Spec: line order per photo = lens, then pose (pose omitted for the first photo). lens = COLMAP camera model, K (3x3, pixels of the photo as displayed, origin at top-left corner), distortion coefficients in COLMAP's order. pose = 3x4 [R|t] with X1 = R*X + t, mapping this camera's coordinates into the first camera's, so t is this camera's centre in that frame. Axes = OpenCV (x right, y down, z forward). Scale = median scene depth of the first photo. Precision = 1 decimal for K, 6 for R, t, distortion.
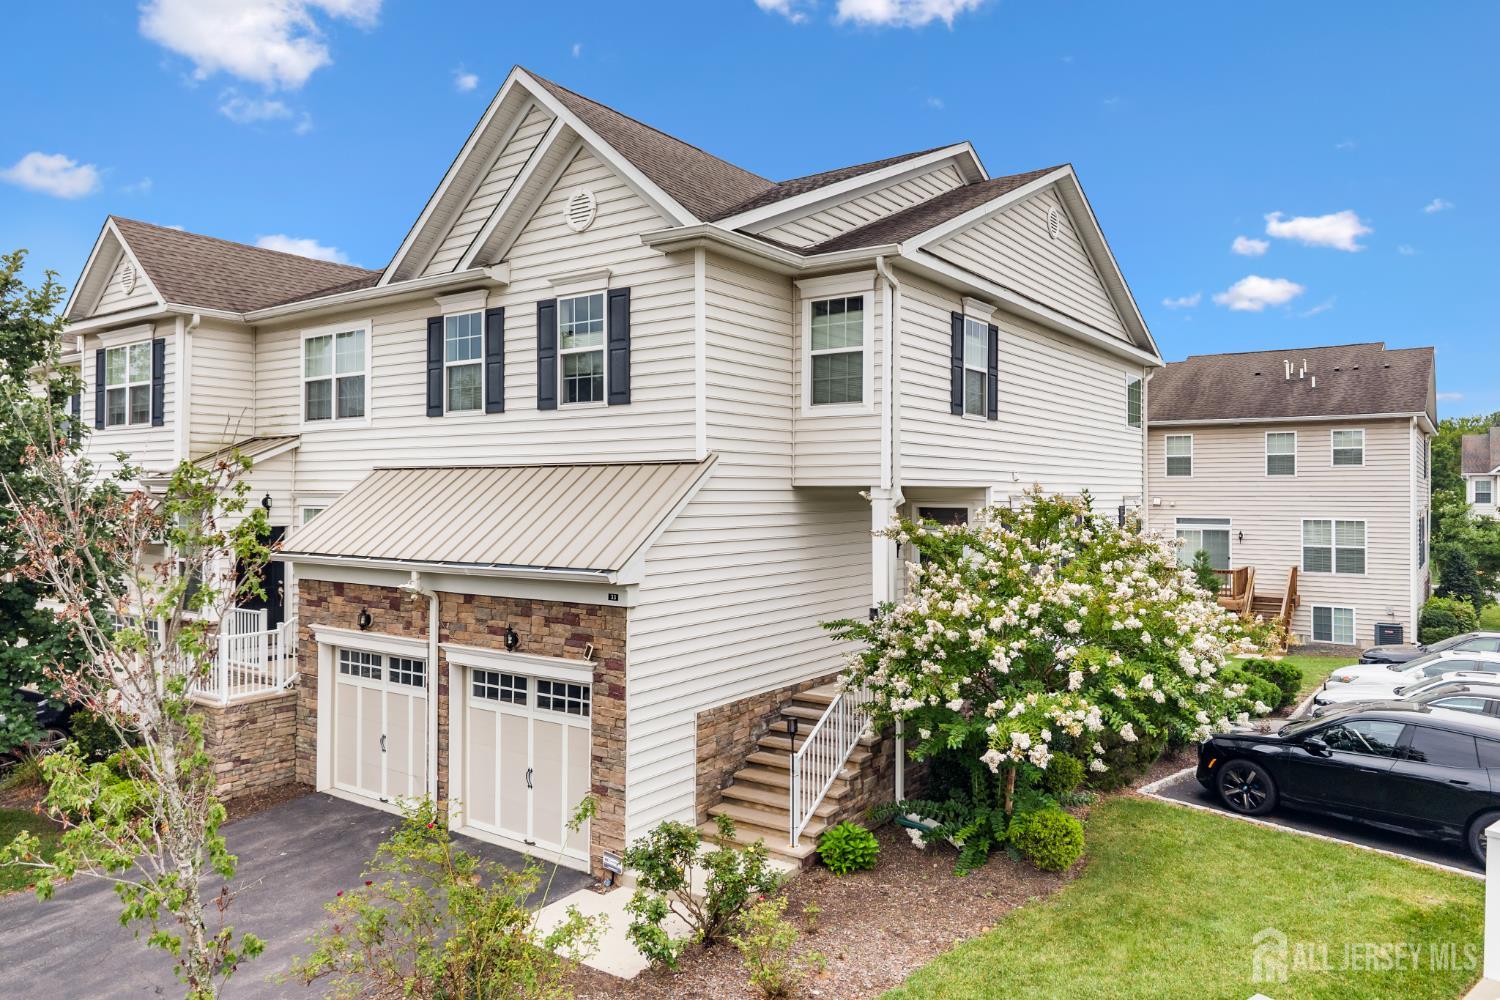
lens RADIAL K [[1011.4, 0, 751.4], [0, 1011.4, 465.5], [0, 0, 1]] dist [0.001658, -0.001218]
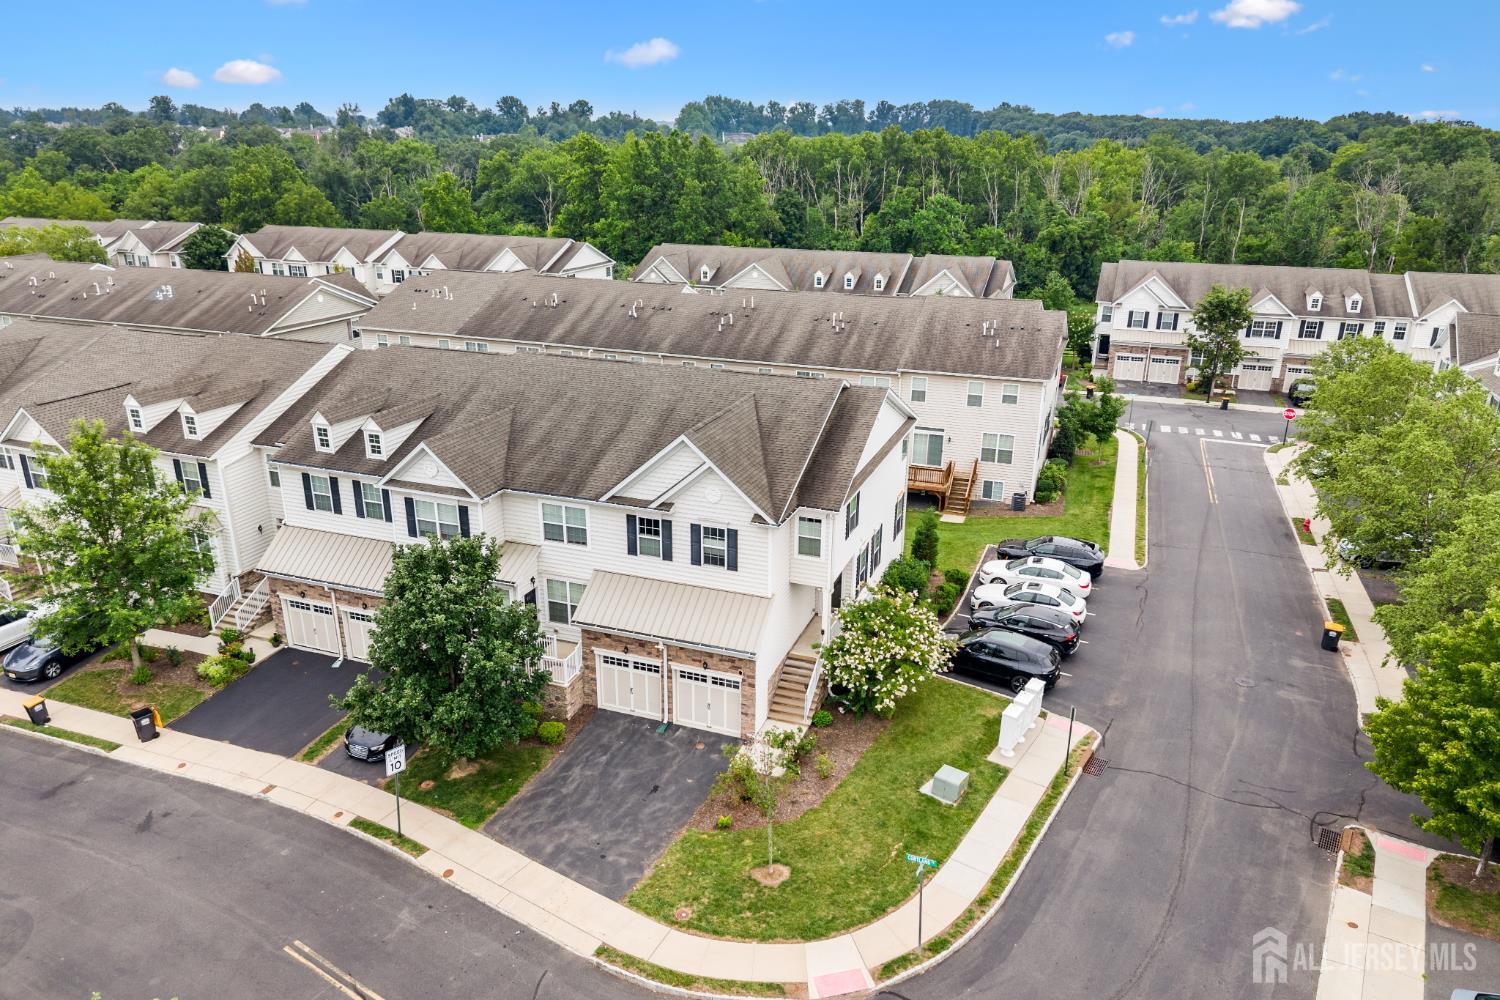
lens RADIAL K [[1014.1, 0, 748.7], [0, 1014.1, 457.7], [0, 0, 1]] dist [0.039095, -0.044271]
pose [[0.966489, -0.069365, 0.247159, -0.692913], [-0.012811, 0.948569, 0.316311, -1.125153], [-0.256389, -0.308877, 0.915893, -1.265781]]
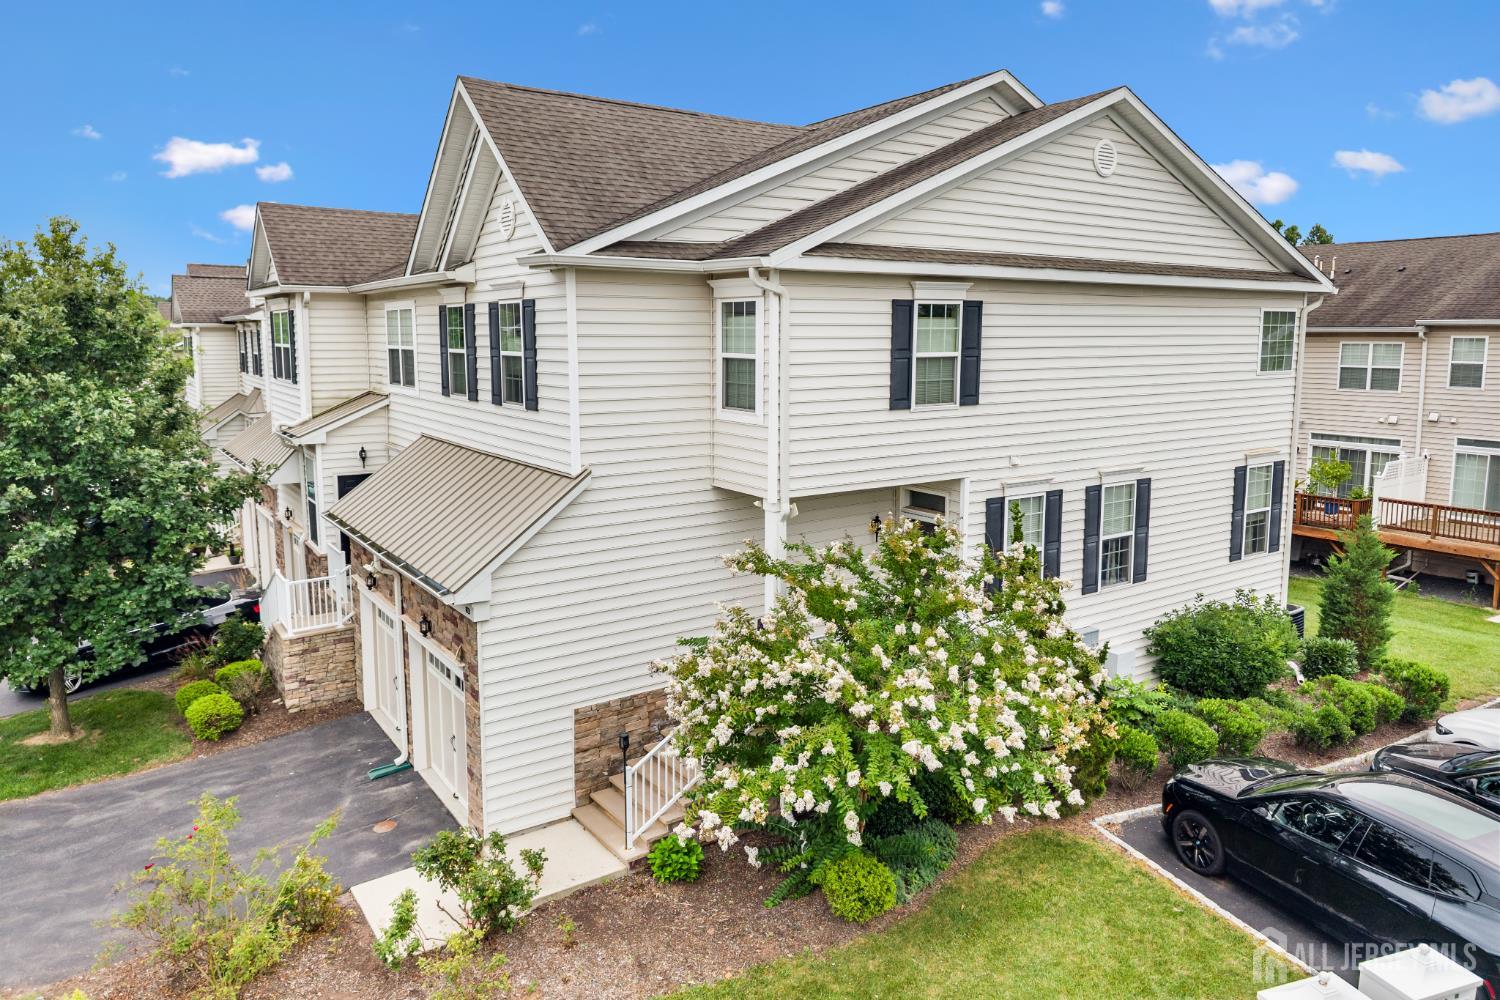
lens RADIAL K [[1004.6, 0, 752.4], [0, 1004.6, 450.9], [0, 0, 1]] dist [-0.001158, -0.000250]
pose [[0.937396, 0.039239, -0.346048, 0.436618], [0.010796, 0.989881, 0.141489, -0.160351], [0.348098, -0.136367, 0.927487, 0.097884]]
